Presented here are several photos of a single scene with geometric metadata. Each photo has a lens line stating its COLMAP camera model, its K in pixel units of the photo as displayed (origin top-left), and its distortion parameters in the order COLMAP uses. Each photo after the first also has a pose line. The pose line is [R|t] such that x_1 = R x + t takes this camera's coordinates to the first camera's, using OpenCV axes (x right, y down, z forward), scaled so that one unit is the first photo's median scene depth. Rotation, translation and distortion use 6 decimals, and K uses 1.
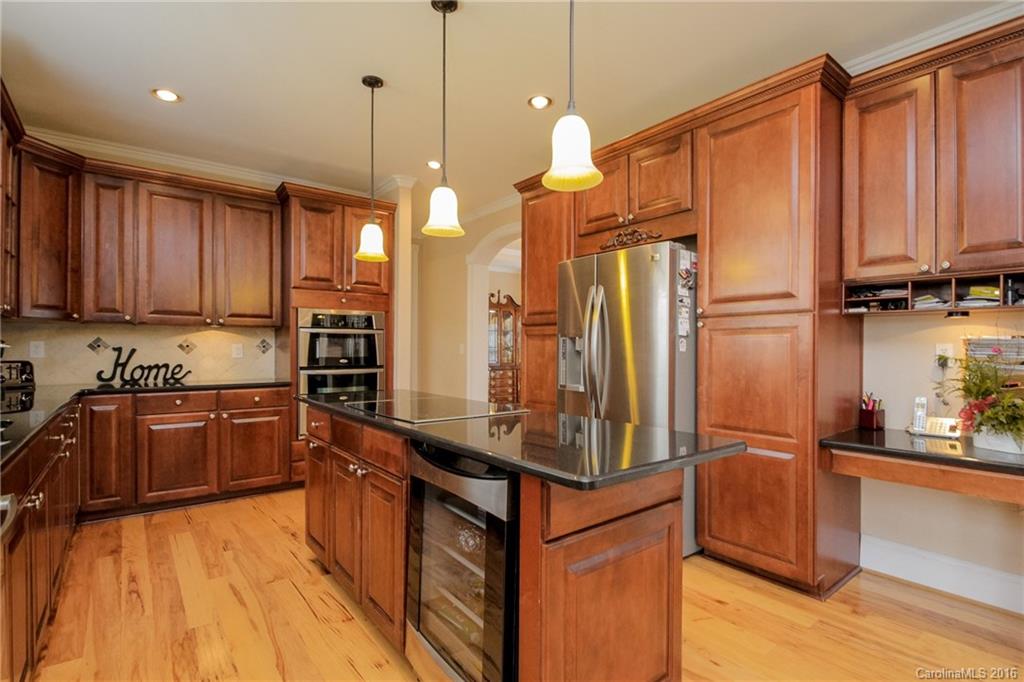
lens RADIAL K [[491.4, 0, 523.6], [0, 491.4, 353.9], [0, 0, 1]] dist [-0.002247, -0.000714]
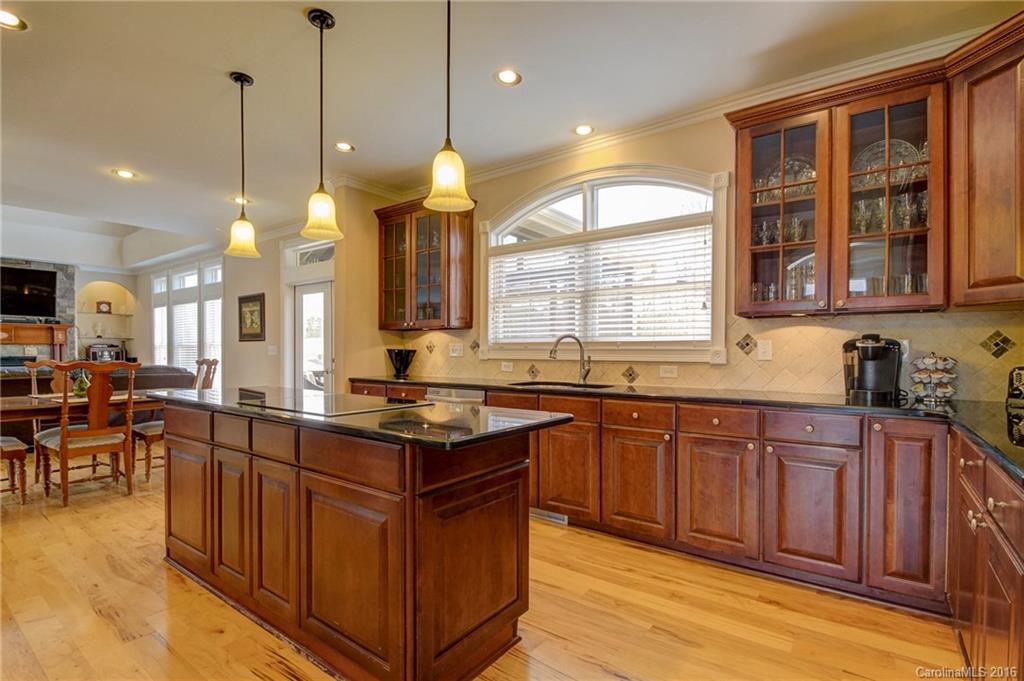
lens RADIAL K [[491.4, 0, 523.6], [0, 491.4, 353.4], [0, 0, 1]] dist [-0.002247, -0.000714]
pose [[-0.965274, 0.005448, -0.261182, -0.193930], [0.000350, 0.999809, 0.019562, -0.014800], [0.261239, 0.018792, -0.965091, 1.368335]]
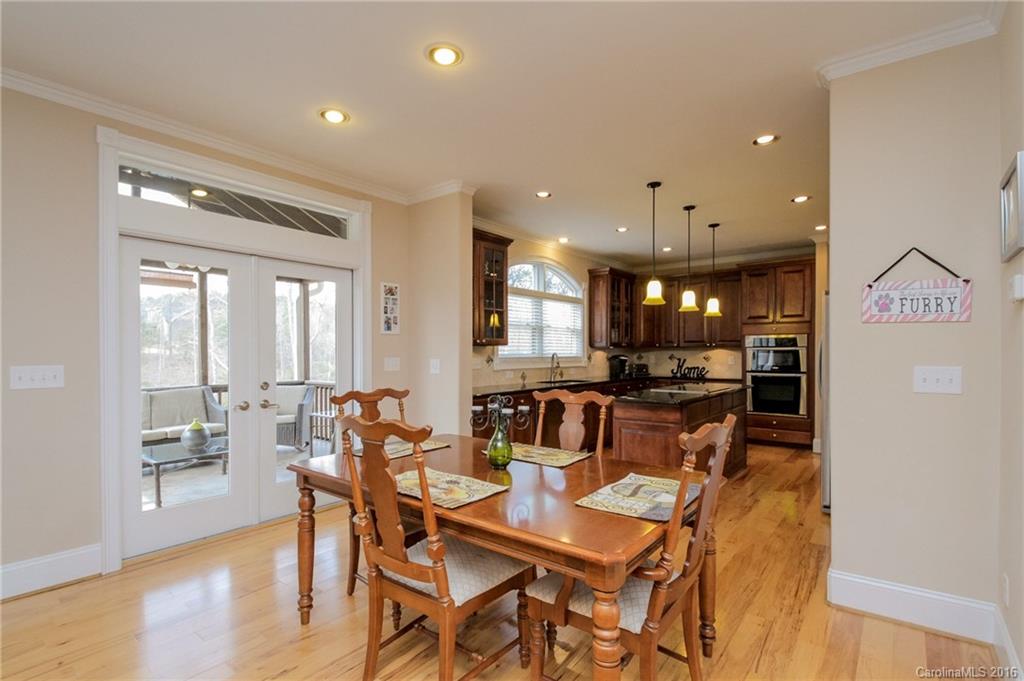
lens RADIAL K [[491.4, 0, 523.6], [0, 491.4, 353.4], [0, 0, 1]] dist [-0.002247, -0.000714]
pose [[0.233224, -0.000349, -0.972423, 1.175686], [-0.006473, 0.999977, -0.001911, -0.028591], [0.972401, 0.006740, 0.233217, -0.163920]]
